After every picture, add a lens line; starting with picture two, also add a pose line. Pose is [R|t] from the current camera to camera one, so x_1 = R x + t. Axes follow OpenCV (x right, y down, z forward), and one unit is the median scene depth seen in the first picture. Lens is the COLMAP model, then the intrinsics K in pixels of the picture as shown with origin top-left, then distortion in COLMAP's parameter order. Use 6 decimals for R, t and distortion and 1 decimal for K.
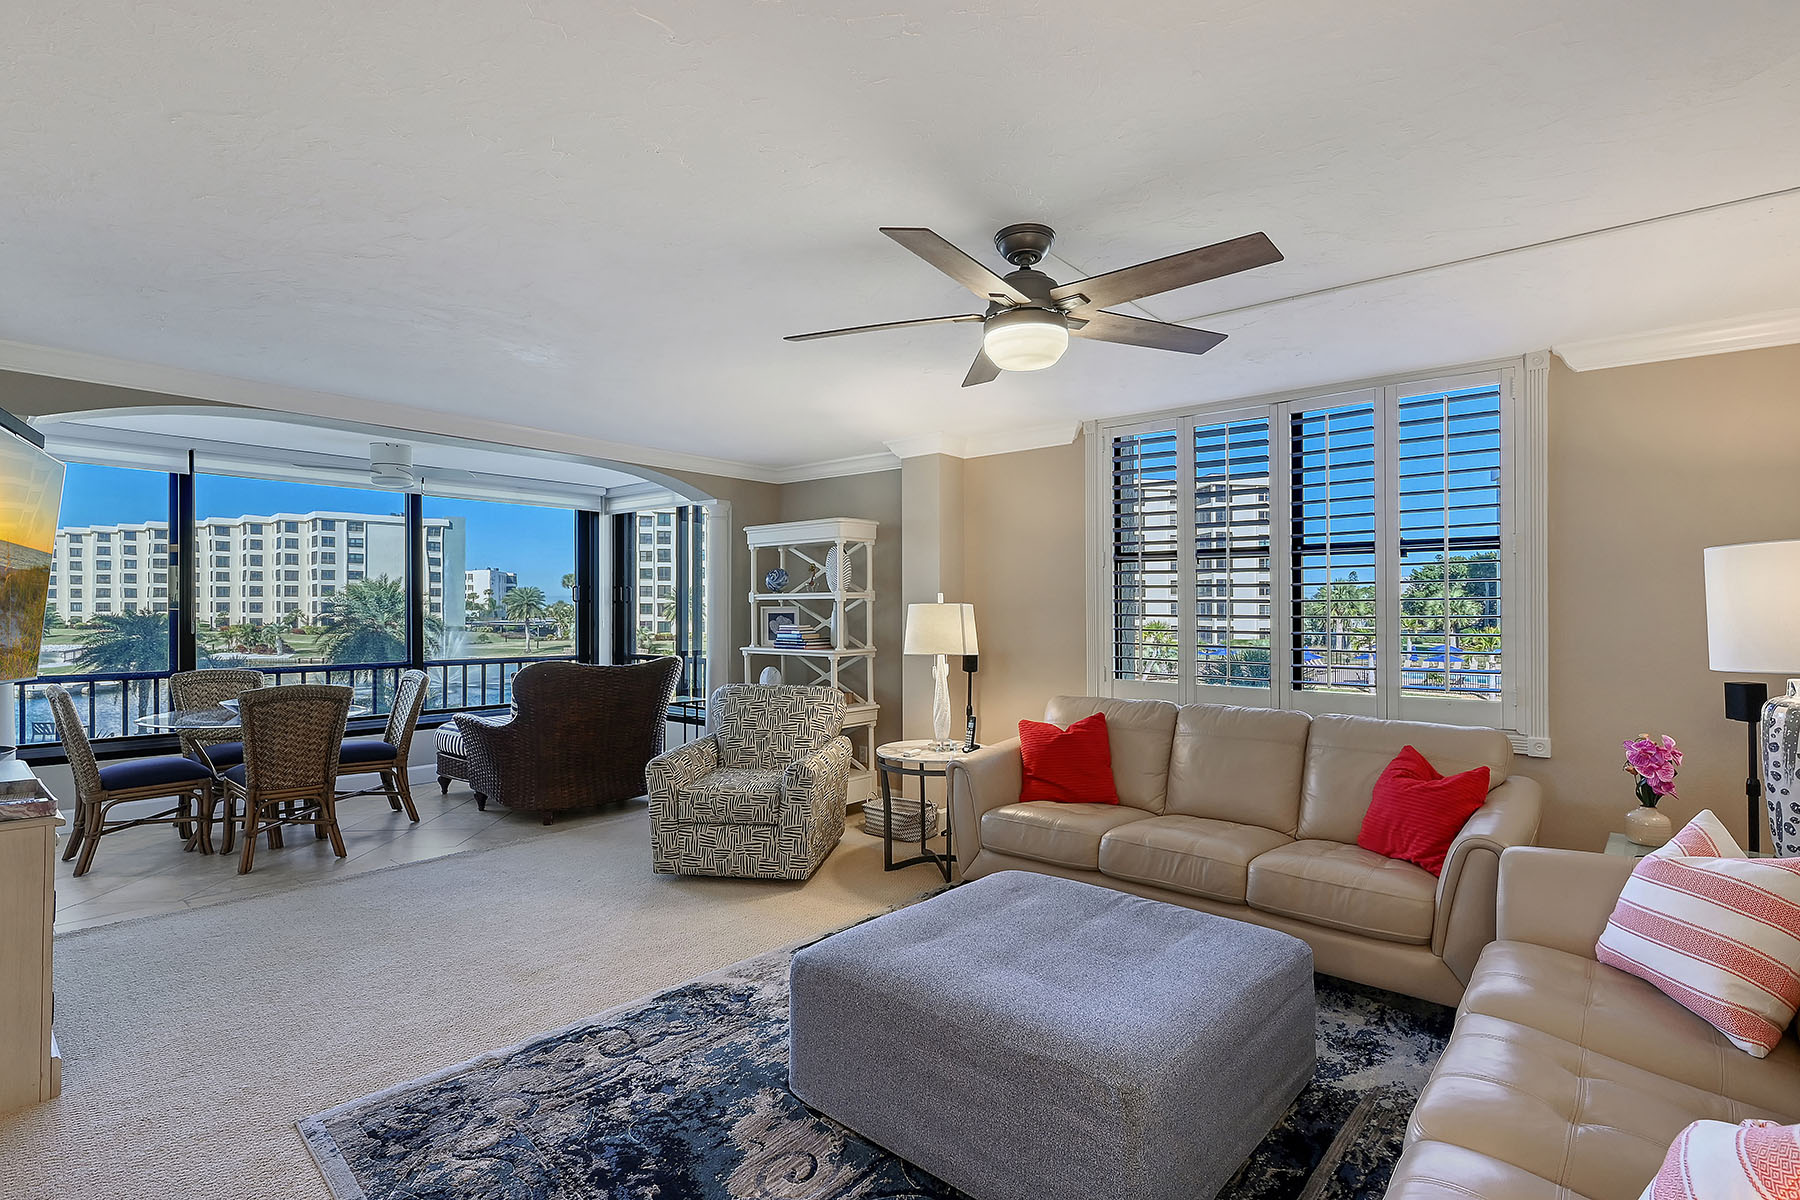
lens RADIAL K [[865.4, 0, 916.7], [0, 865.4, 613.9], [0, 0, 1]] dist [-0.000874, -0.000133]
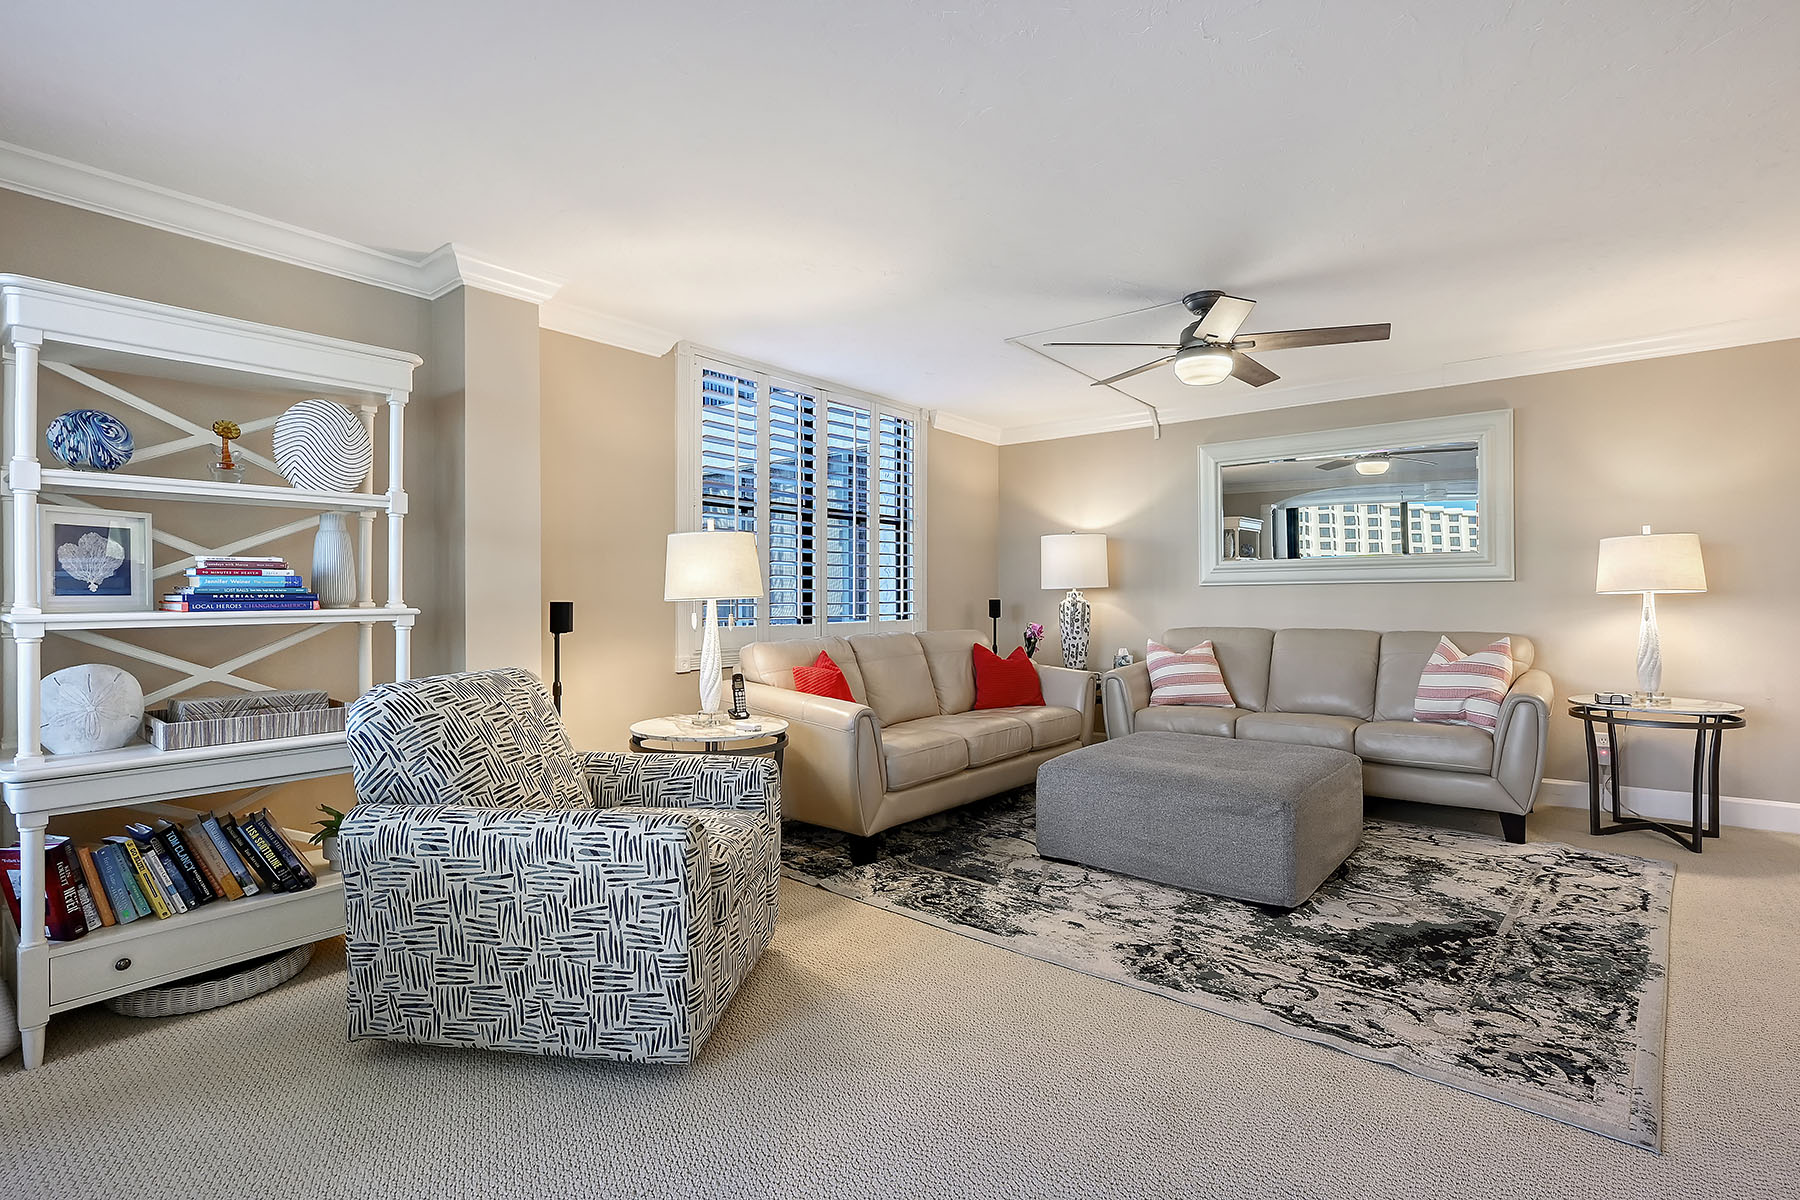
lens RADIAL K [[852.9, 0, 908.9], [0, 852.9, 605.4], [0, 0, 1]] dist [0.000332, -0.000019]
pose [[-0.038492, -0.011967, 0.999187, -1.072731], [0.008234, 0.999891, 0.012292, 0.065273], [-0.999225, 0.008700, -0.038389, 1.256087]]
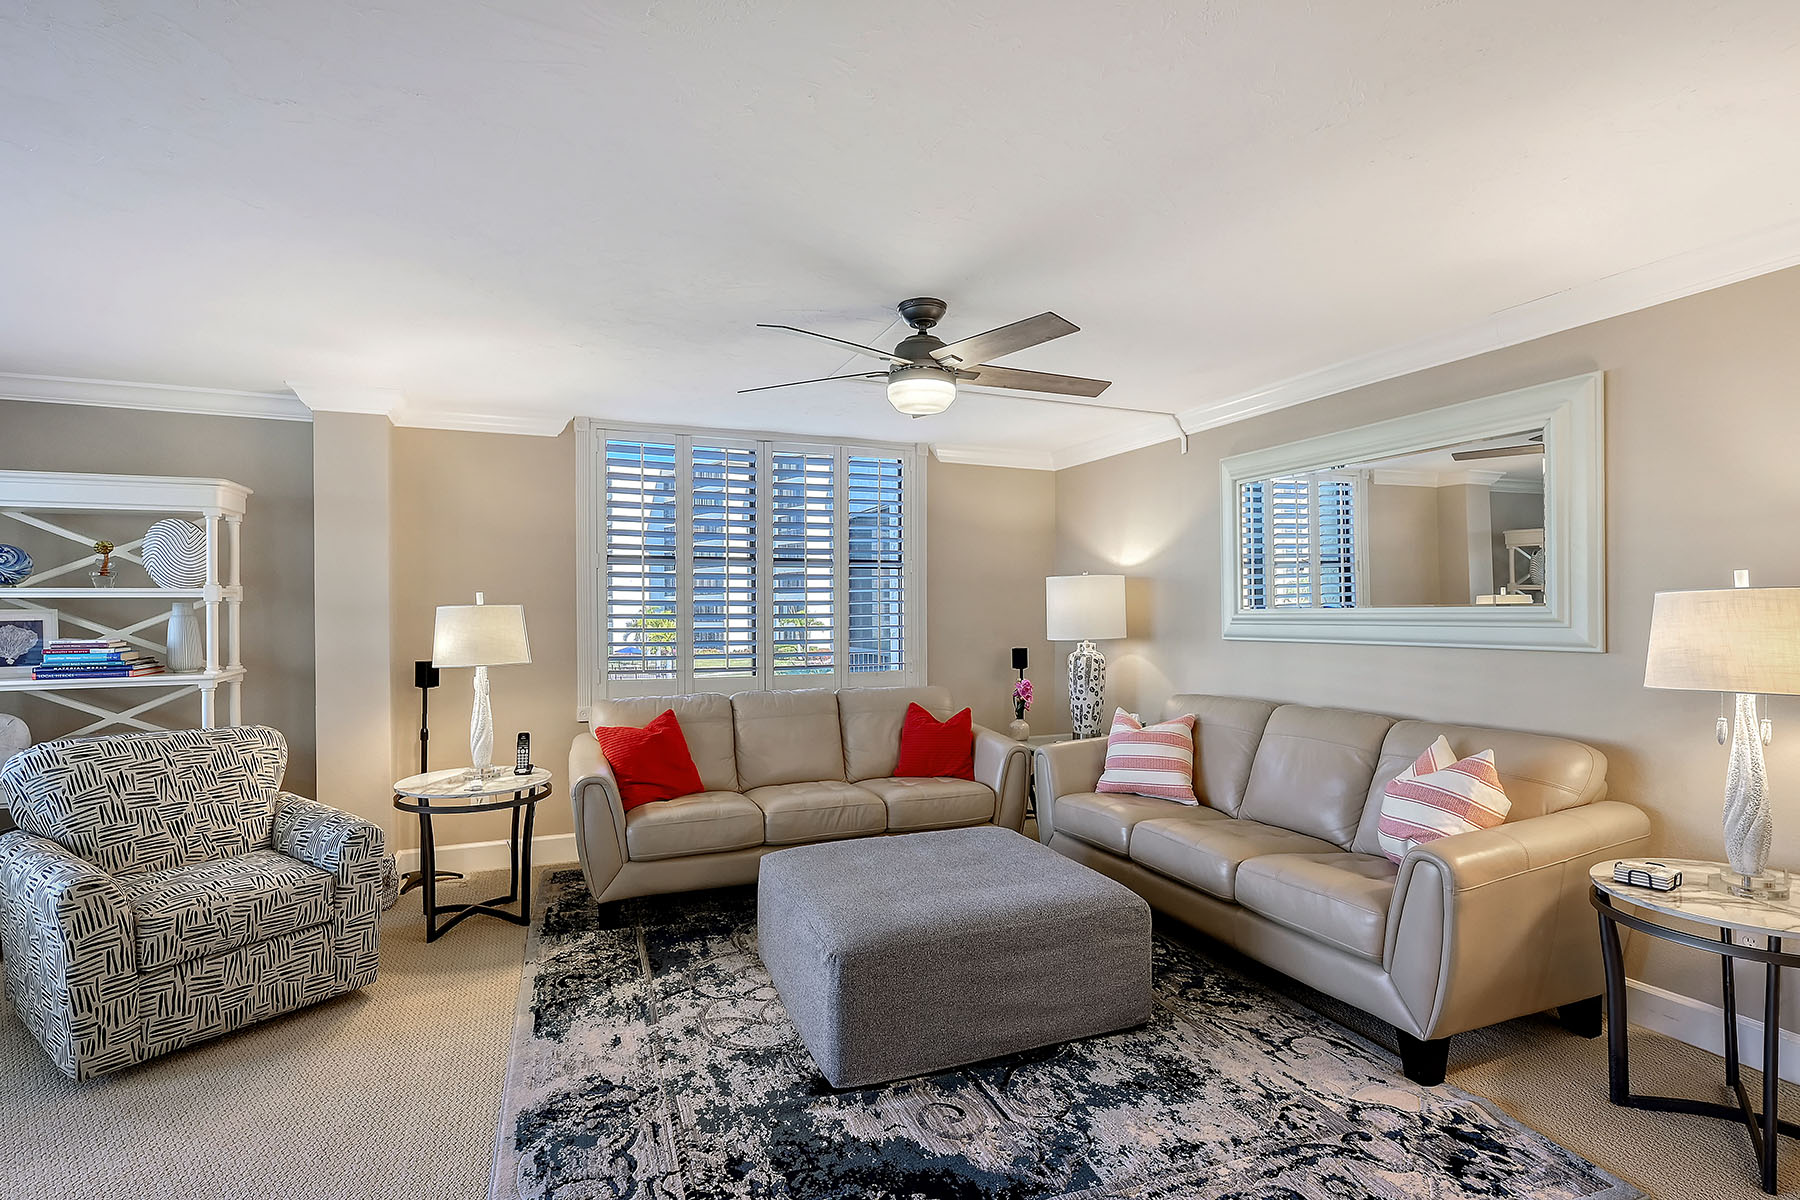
lens RADIAL K [[858.0, 0, 906.5], [0, 858.0, 615.9], [0, 0, 1]] dist [0.002118, 0.000403]
pose [[0.454444, -0.010186, 0.890717, -0.774267], [0.009184, 0.999935, 0.006749, -0.004054], [-0.890728, 0.005114, 0.454508, 0.369001]]
